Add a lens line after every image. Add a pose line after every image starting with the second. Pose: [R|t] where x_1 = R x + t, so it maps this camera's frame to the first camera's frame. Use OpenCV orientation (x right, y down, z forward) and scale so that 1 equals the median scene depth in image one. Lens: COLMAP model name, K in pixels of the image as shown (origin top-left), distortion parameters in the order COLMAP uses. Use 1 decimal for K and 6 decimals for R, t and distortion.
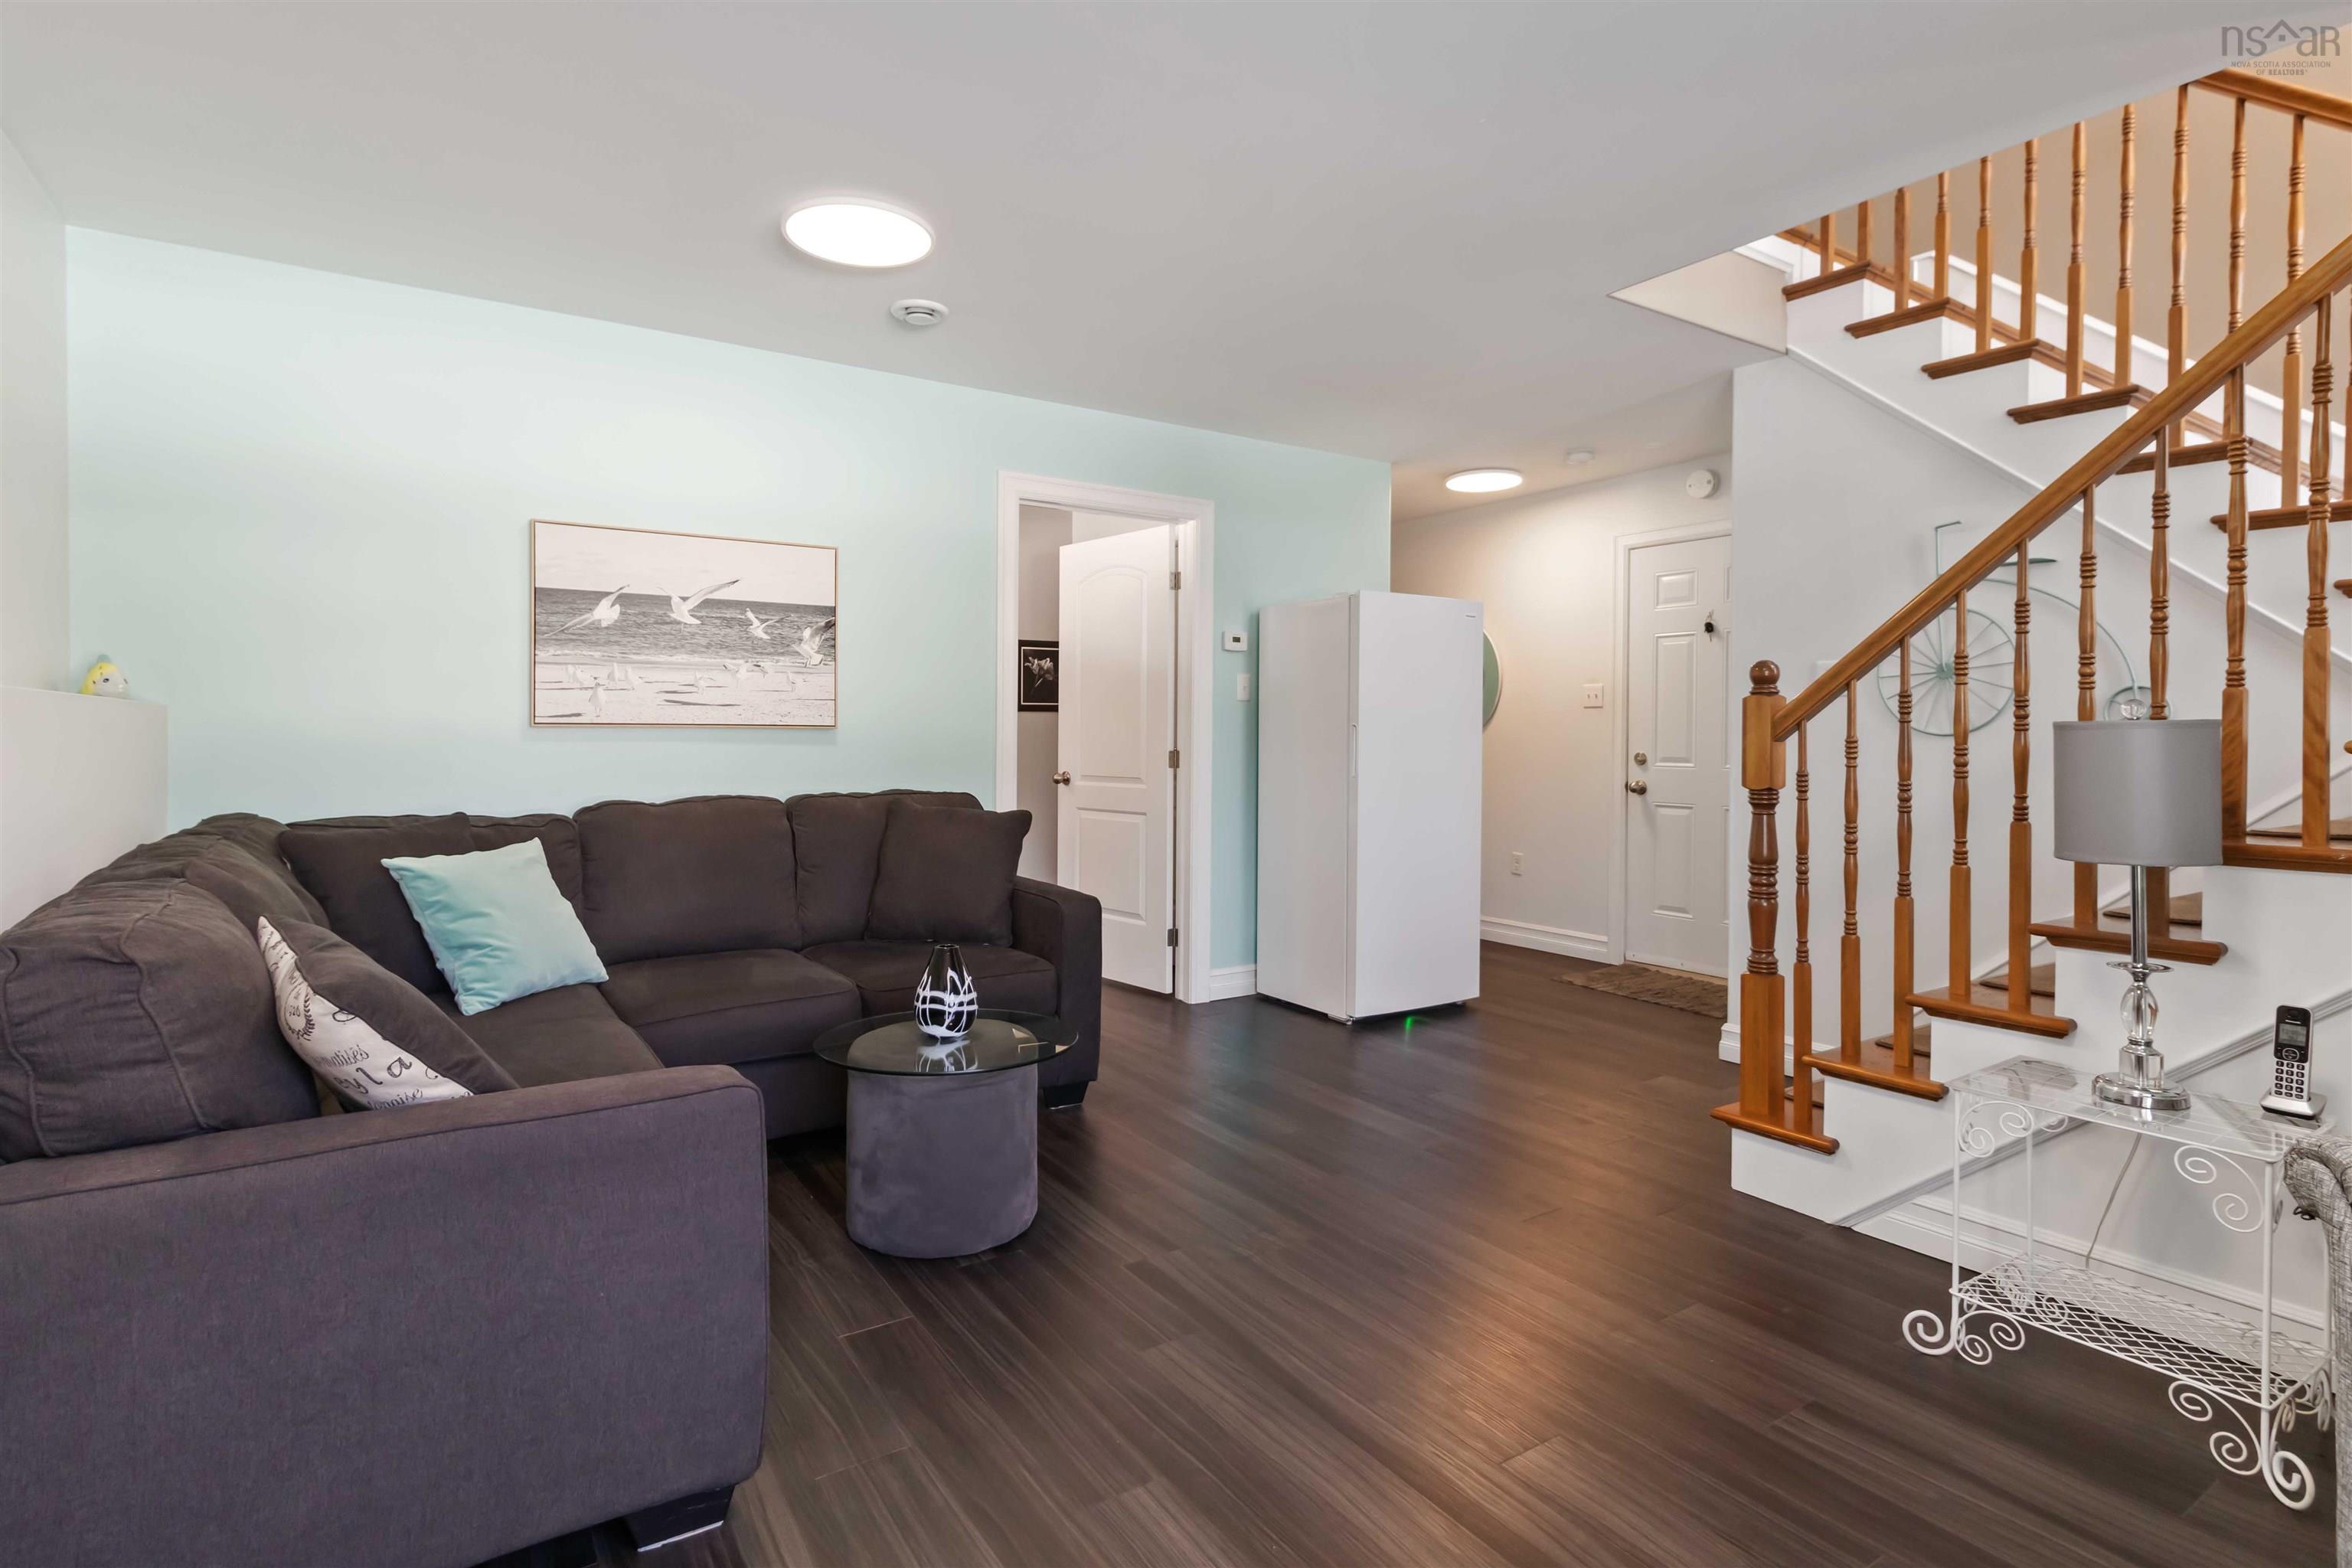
lens RADIAL K [[1157.5, 0, 1169.2], [0, 1157.5, 746.4], [0, 0, 1]] dist [0.004514, 0.000700]
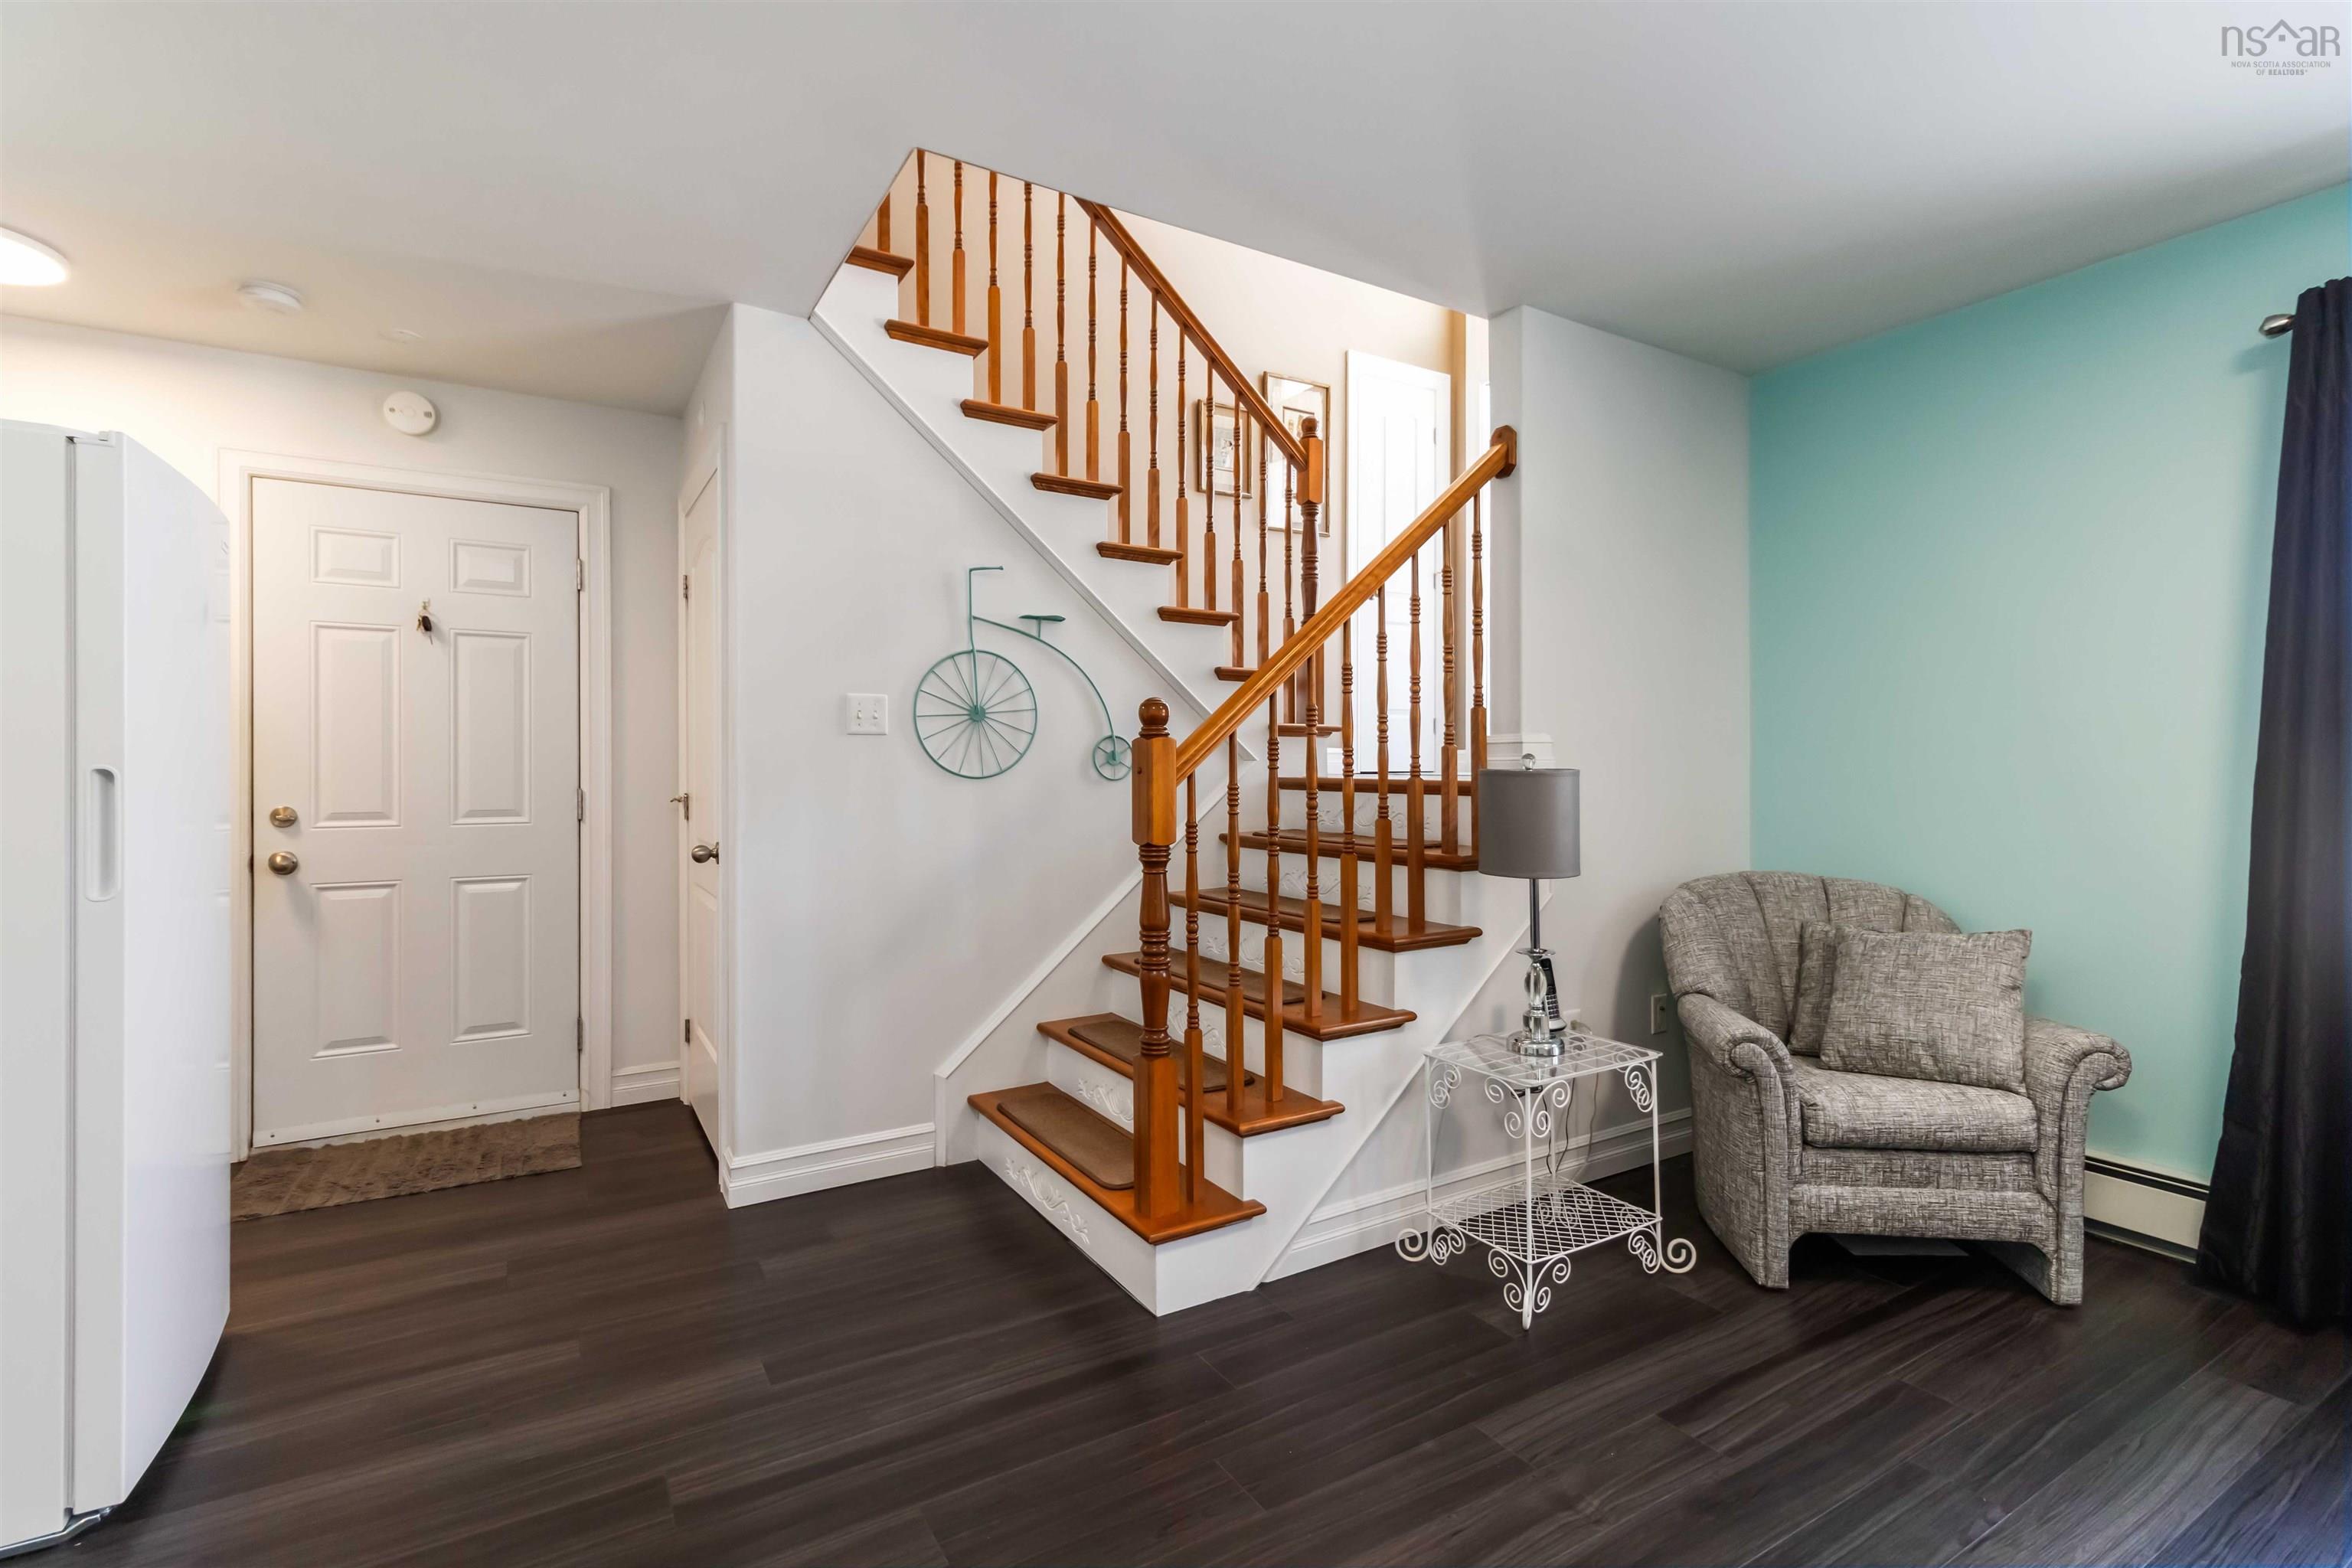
lens RADIAL K [[1077.0, 0, 1177.6], [0, 1077.0, 766.1], [0, 0, 1]] dist [0.004509, -0.000481]
pose [[0.036450, -0.007214, 0.999309, -0.298612], [0.013418, 0.999887, 0.006729, -0.027677], [-0.999245, 0.013164, 0.036542, 0.943551]]
